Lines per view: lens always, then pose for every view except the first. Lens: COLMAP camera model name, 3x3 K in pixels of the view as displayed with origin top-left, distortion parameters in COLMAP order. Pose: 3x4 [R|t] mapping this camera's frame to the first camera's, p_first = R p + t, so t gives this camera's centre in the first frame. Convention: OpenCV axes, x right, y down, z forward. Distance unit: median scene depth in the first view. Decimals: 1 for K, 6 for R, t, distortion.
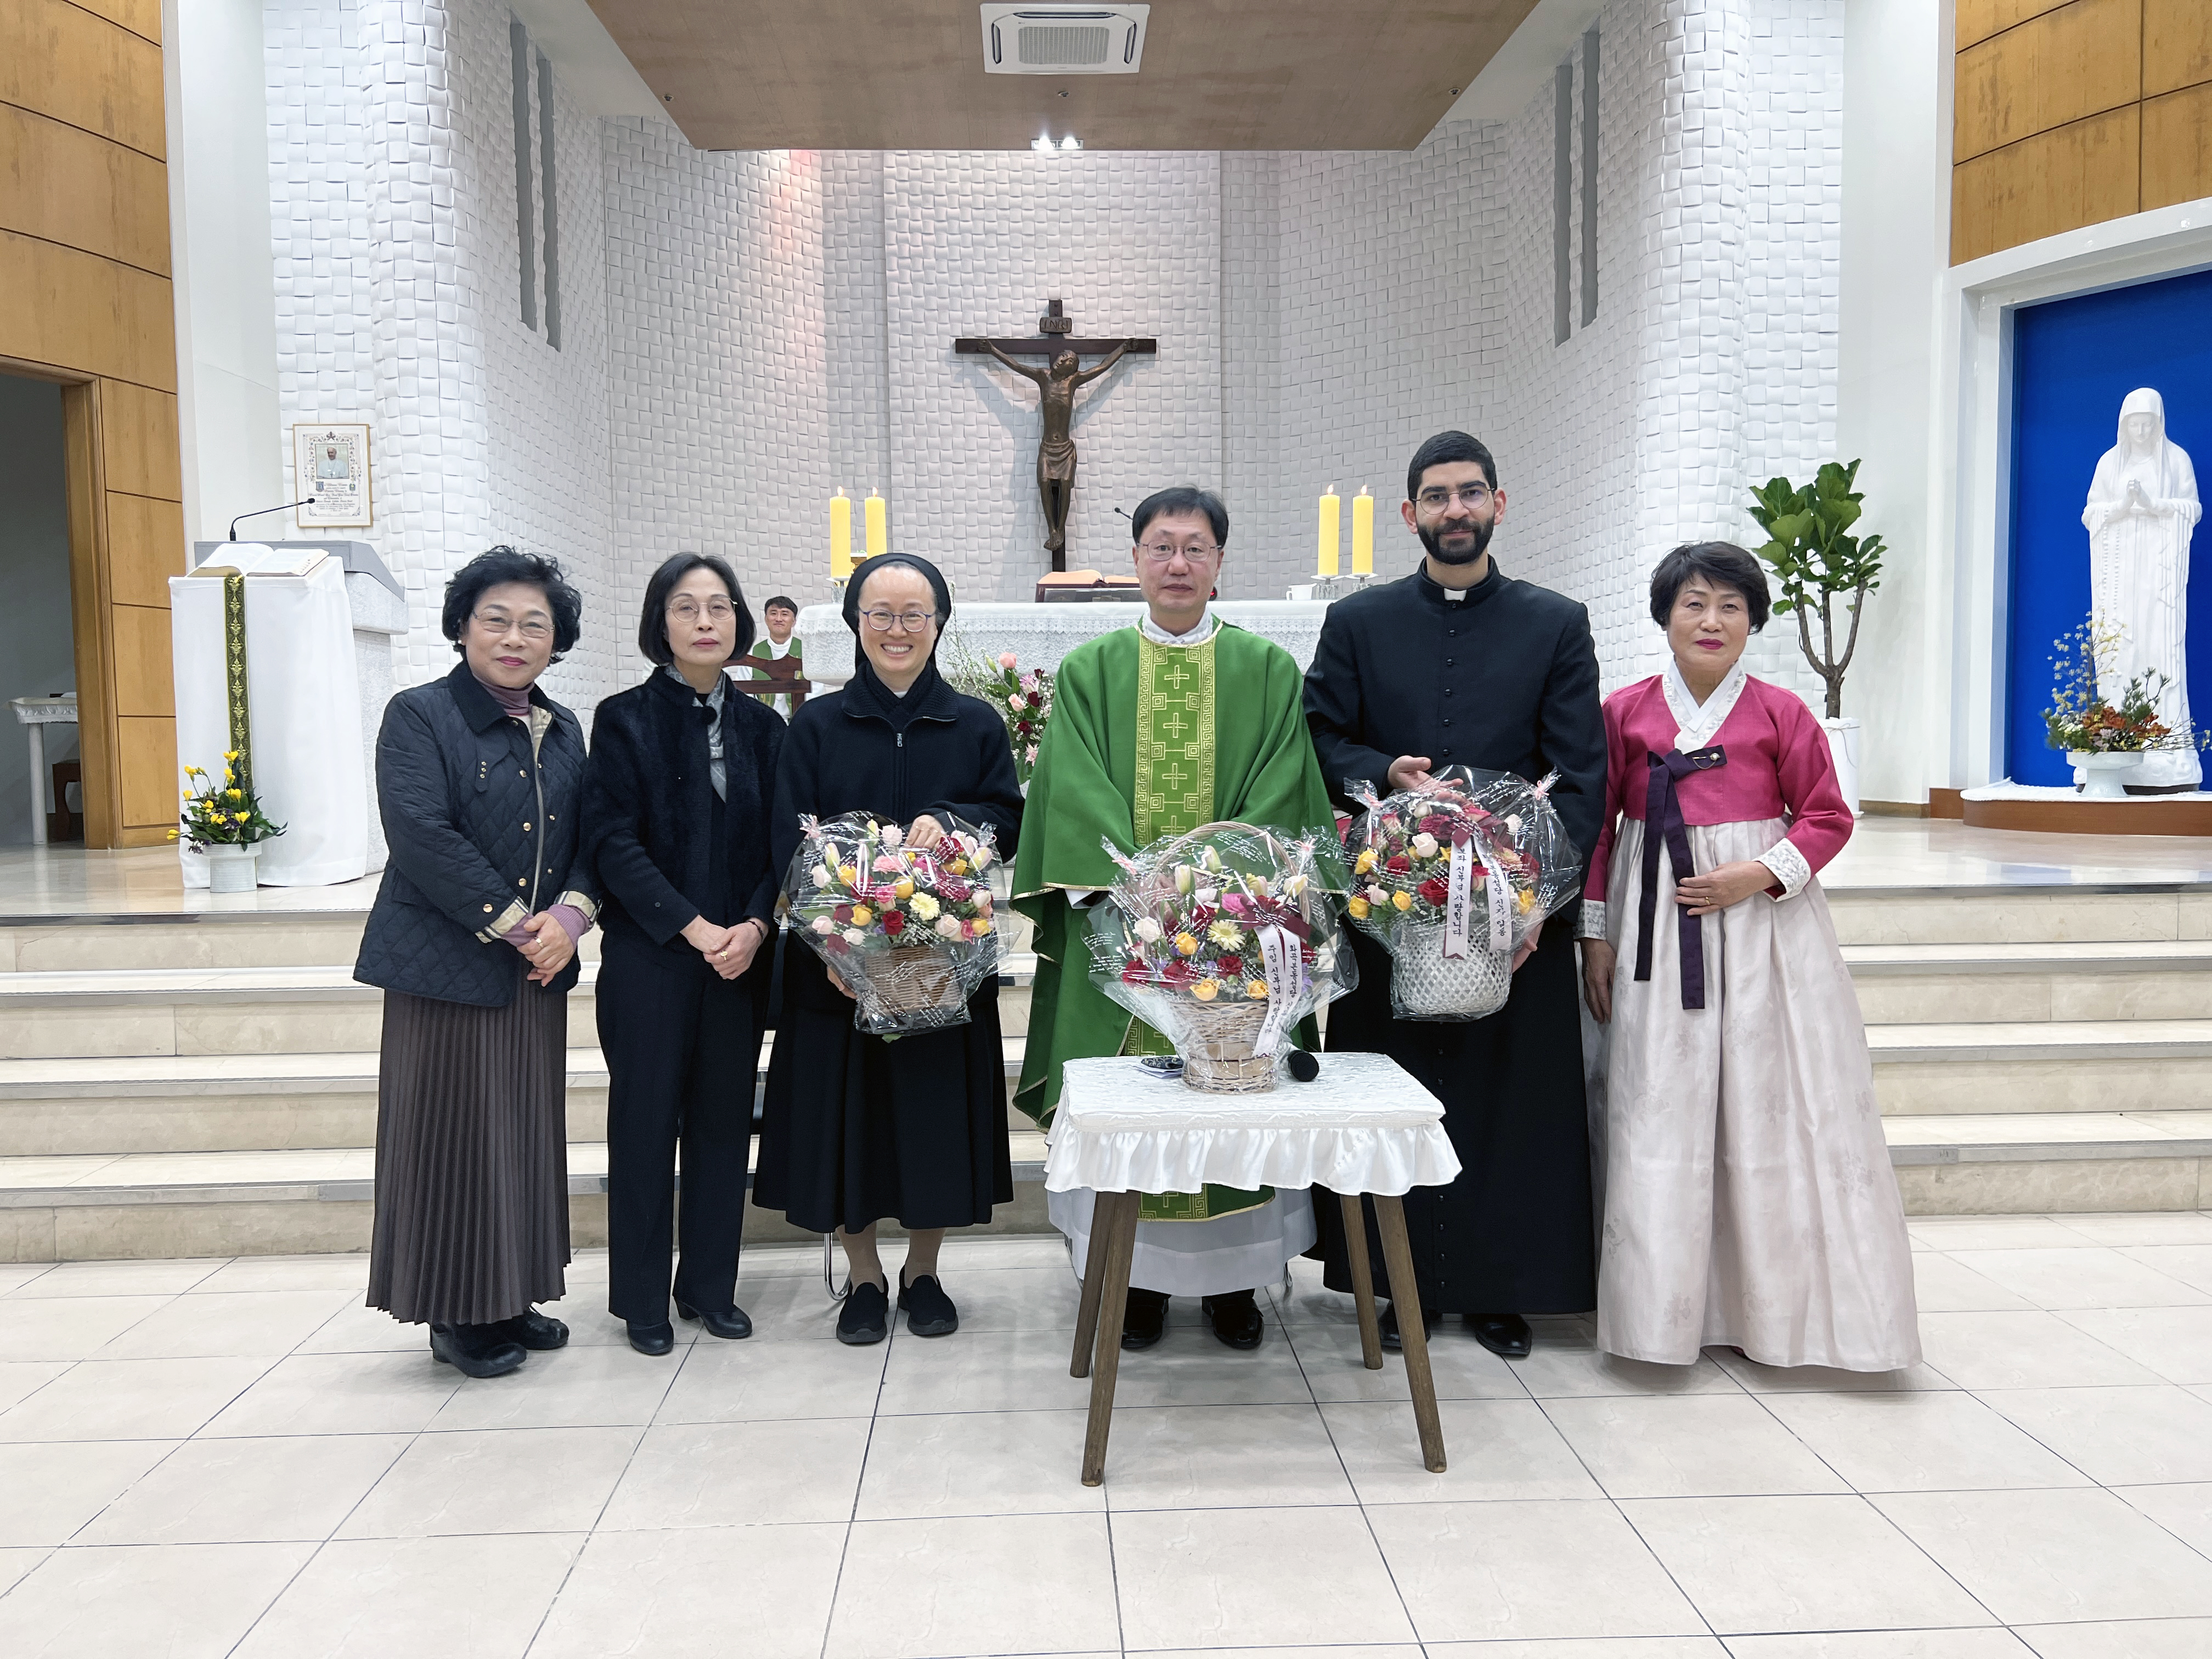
lens RADIAL K [[1667.8, 0, 1095.0], [0, 1667.8, 836.9], [0, 0, 1]] dist [0.058134, -0.058255]
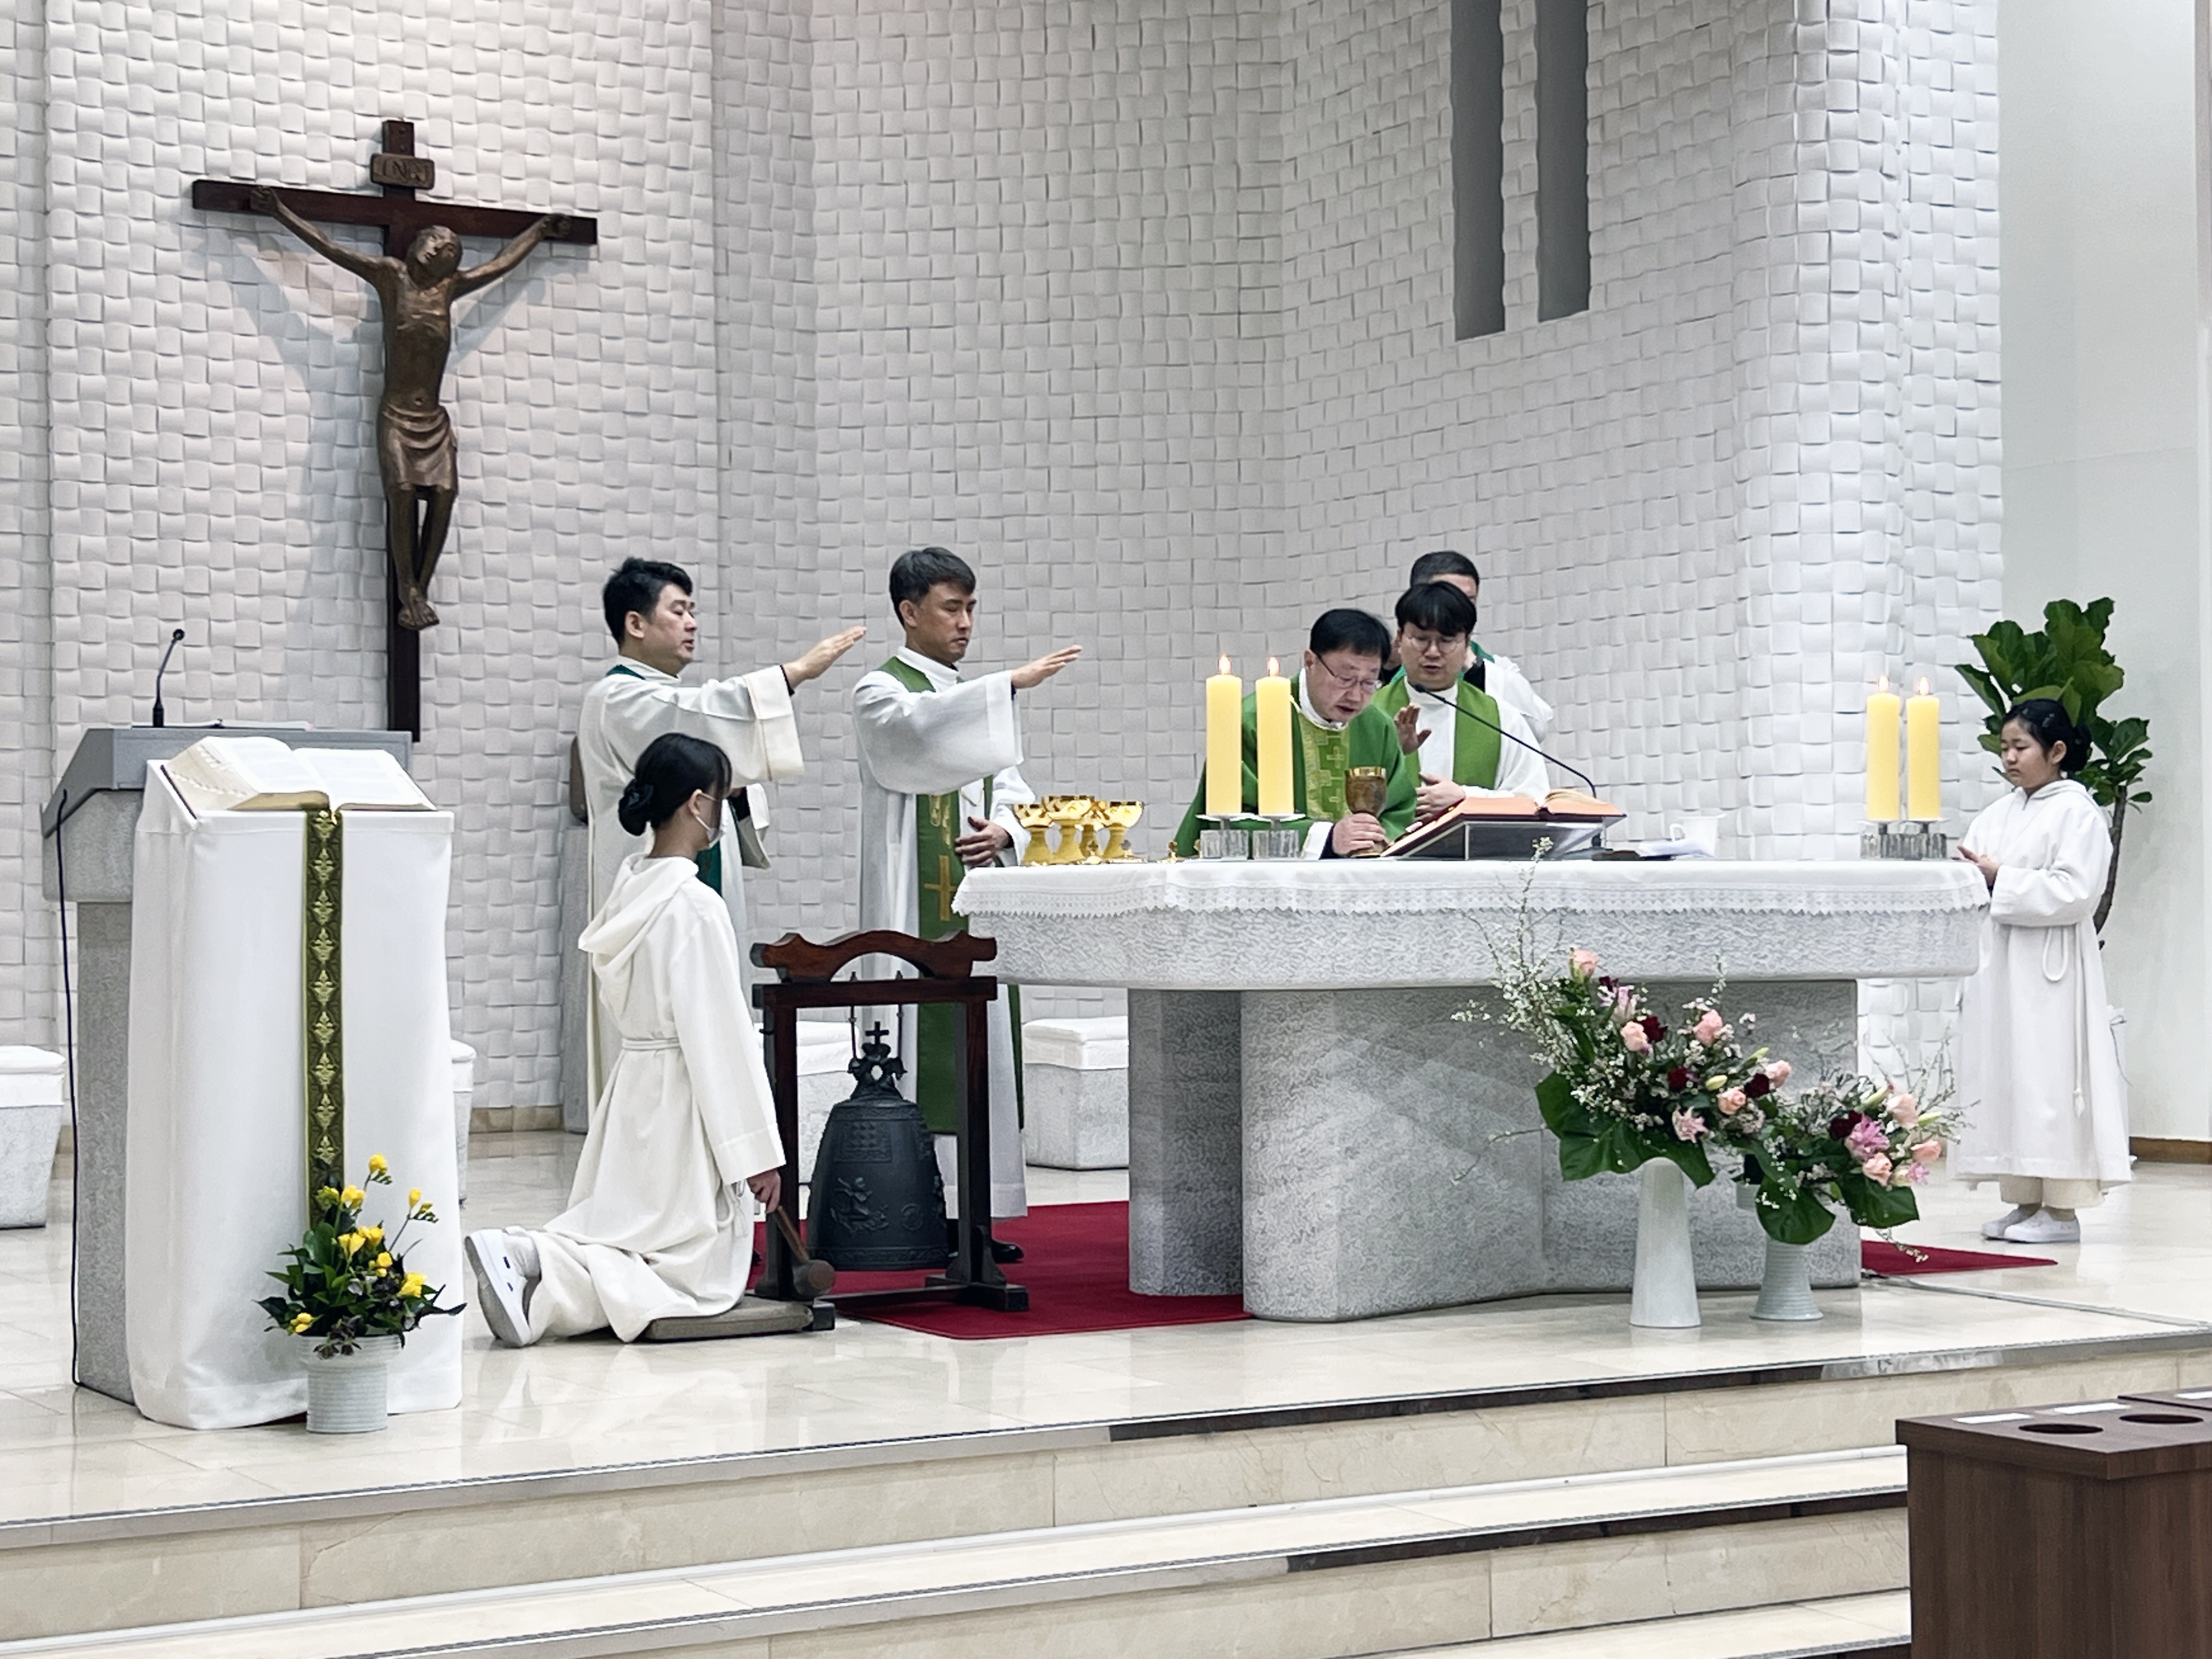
lens RADIAL K [[3815.8, 0, 1106.0], [0, 3815.8, 829.5], [0, 0, 1]] dist [0.249243, -0.980669]
pose [[0.883274, 0.013116, 0.468673, -0.434521], [0.027760, 0.996392, -0.080201, -0.024309], [-0.468034, 0.083850, 0.879724, -0.073758]]
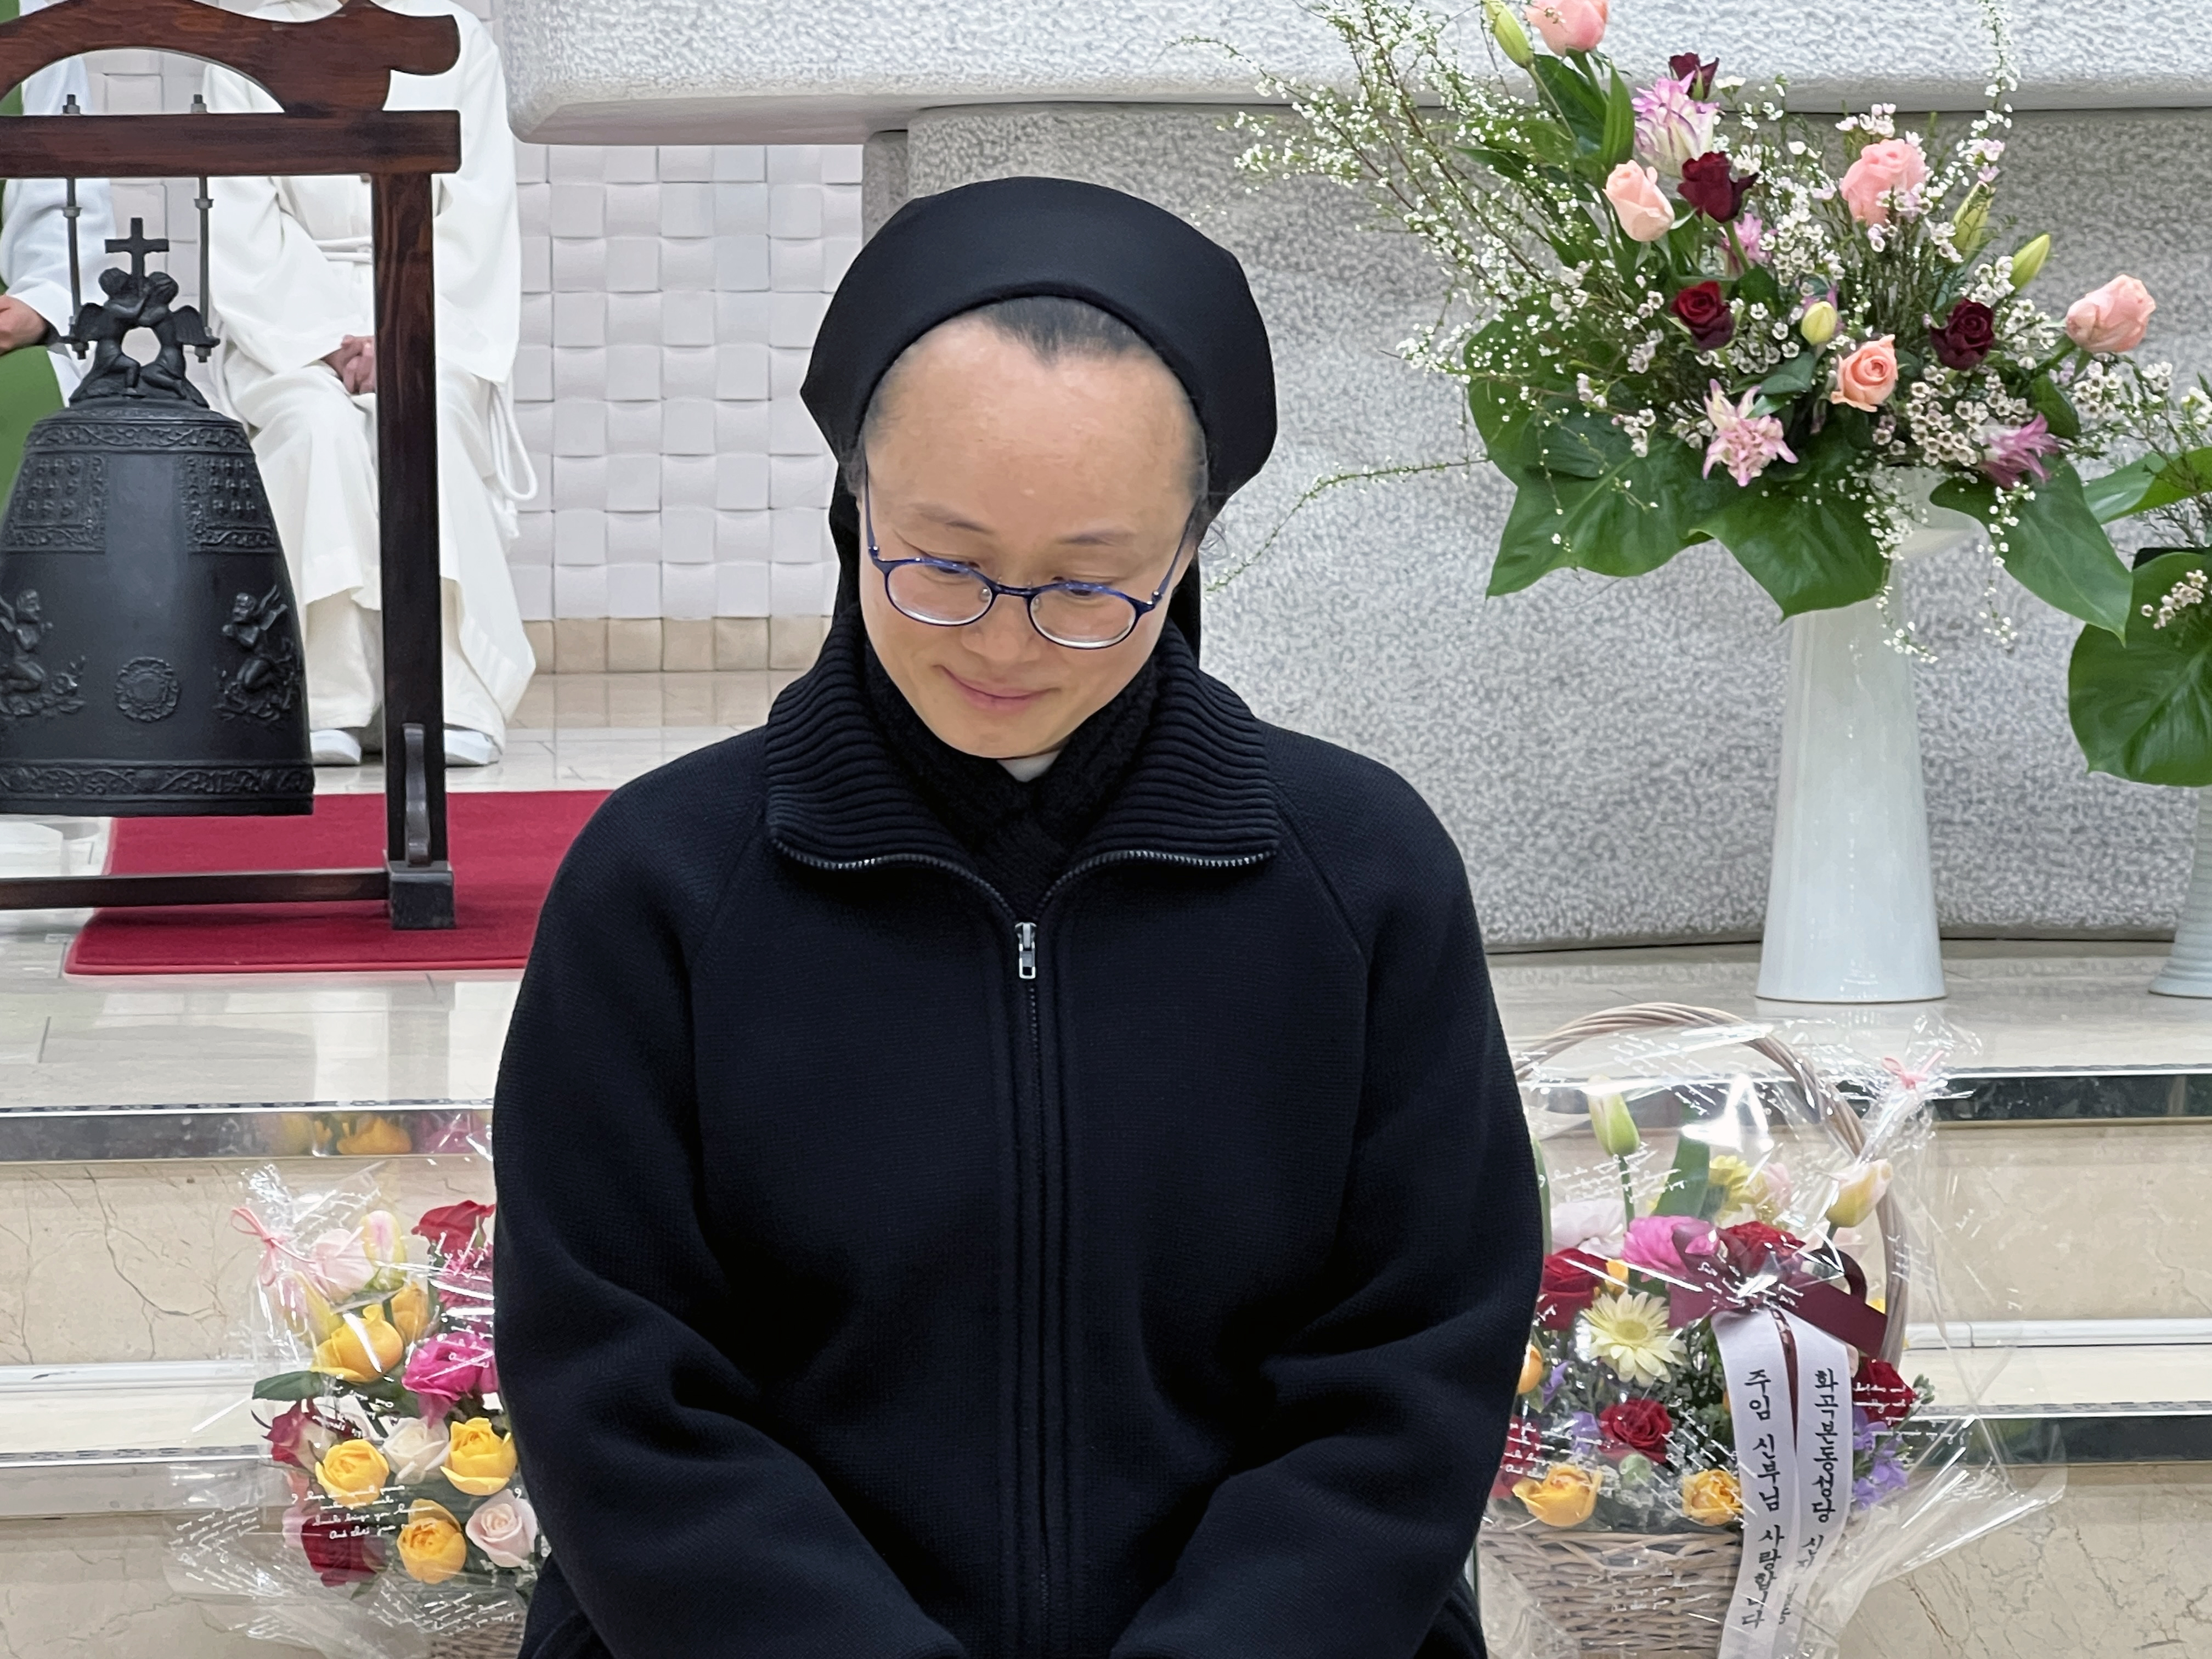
lens RADIAL K [[7406.5, 0, 1106.6], [0, 7406.5, 730.3], [0, 0, 1]] dist [-0.446037, 13.760383]
pose [[0.996751, 0.000617, 0.080548, -0.097759], [0.001249, 0.999732, -0.023120, 0.006247], [-0.080541, 0.023146, 0.996483, 0.013159]]
